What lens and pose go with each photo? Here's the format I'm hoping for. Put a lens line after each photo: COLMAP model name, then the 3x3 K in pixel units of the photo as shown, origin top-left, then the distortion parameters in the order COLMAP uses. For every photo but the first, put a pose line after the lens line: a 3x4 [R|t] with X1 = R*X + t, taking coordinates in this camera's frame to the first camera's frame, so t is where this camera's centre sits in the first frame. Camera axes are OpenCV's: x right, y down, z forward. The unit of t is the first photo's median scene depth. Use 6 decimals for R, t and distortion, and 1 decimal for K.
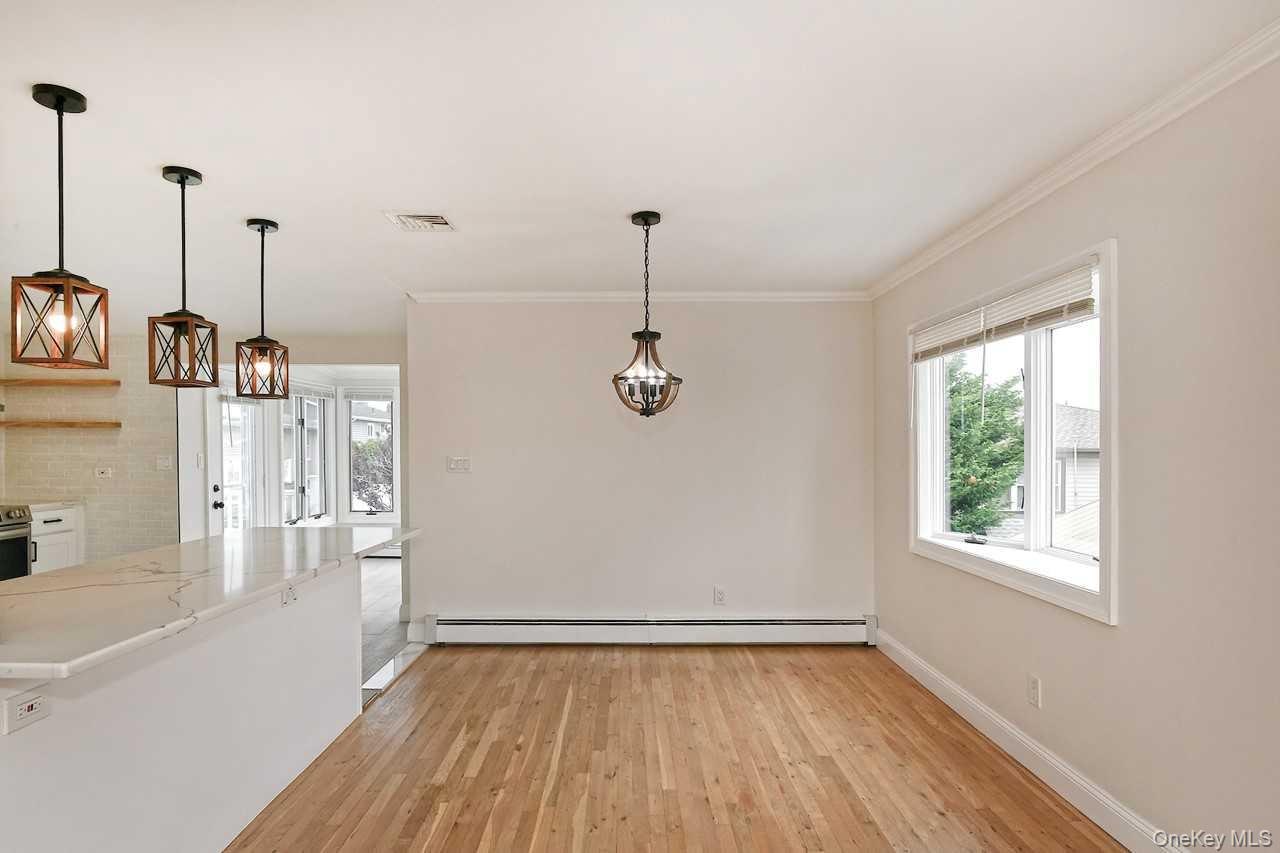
lens RADIAL K [[714.0, 0, 644.9], [0, 714.0, 459.0], [0, 0, 1]] dist [0.000176, -0.008421]
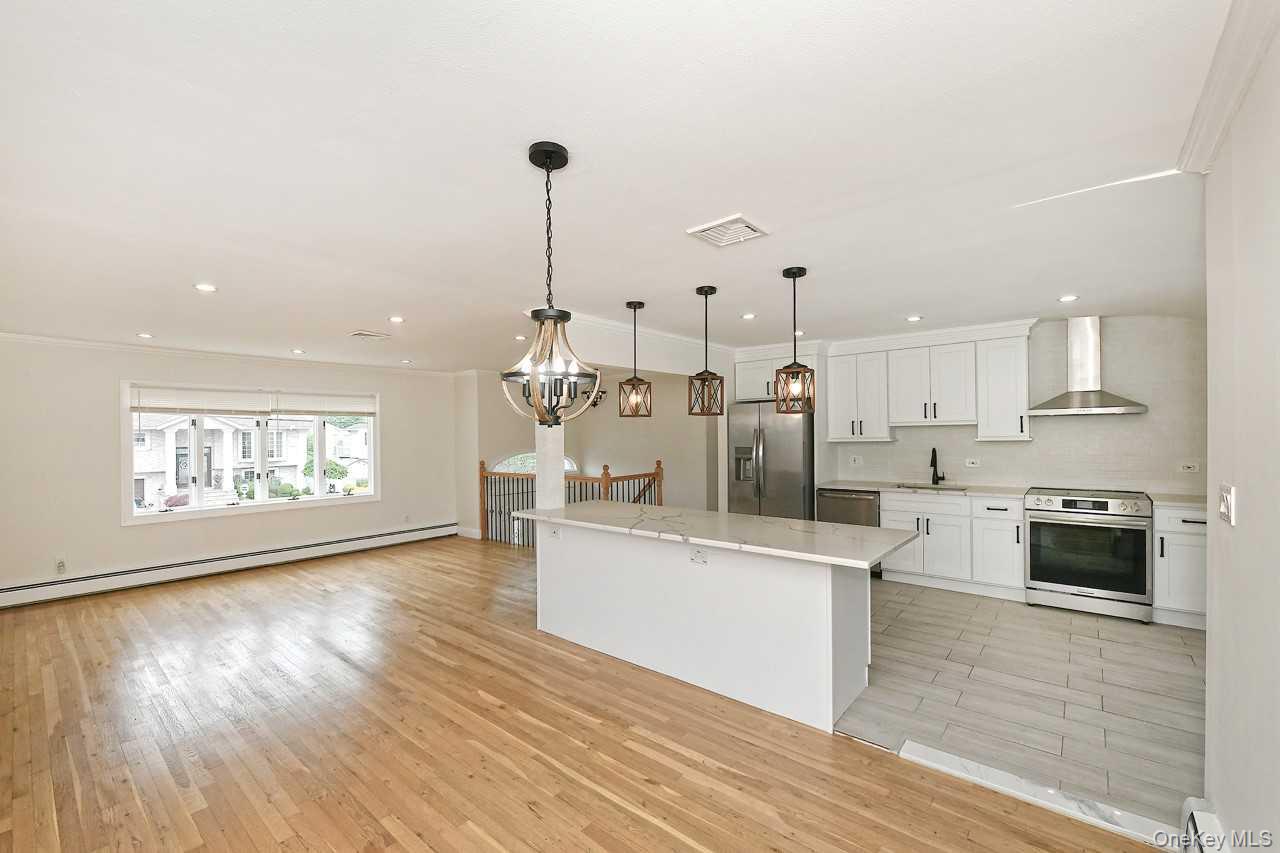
lens RADIAL K [[518.2, 0, 597.7], [0, 518.2, 434.0], [0, 0, 1]] dist [-0.005143, -0.000004]
pose [[-0.687936, 0.003572, -0.725763, 0.351614], [-0.001030, 0.999982, 0.005897, -0.053982], [0.725771, 0.004804, -0.687920, 1.372394]]
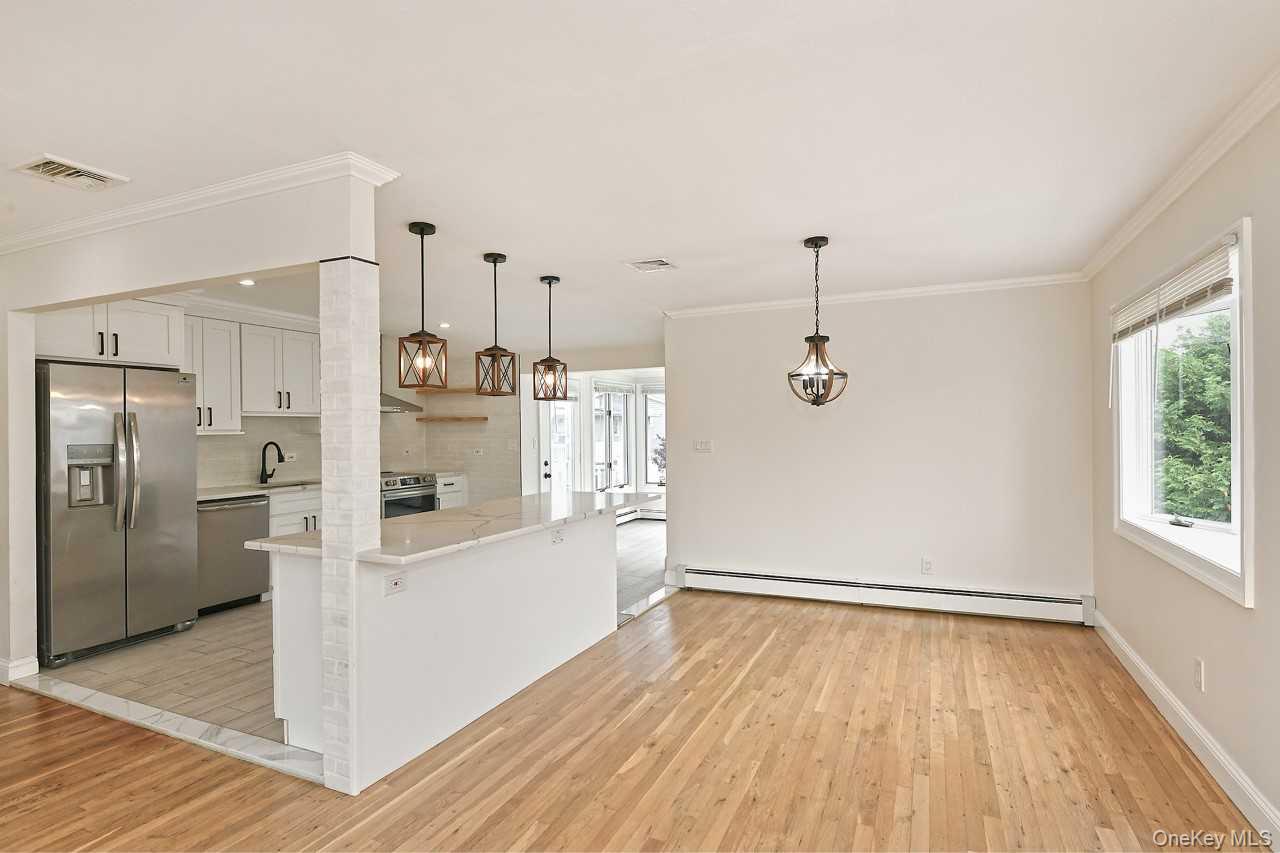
lens RADIAL K [[662.3, 0, 658.7], [0, 662.3, 432.3], [0, 0, 1]] dist [-0.013452, -0.000290]
pose [[0.910957, -0.010835, -0.412358, 0.217947], [0.006391, 0.999906, -0.012154, -0.003253], [0.412451, 0.008436, 0.910941, -0.125875]]
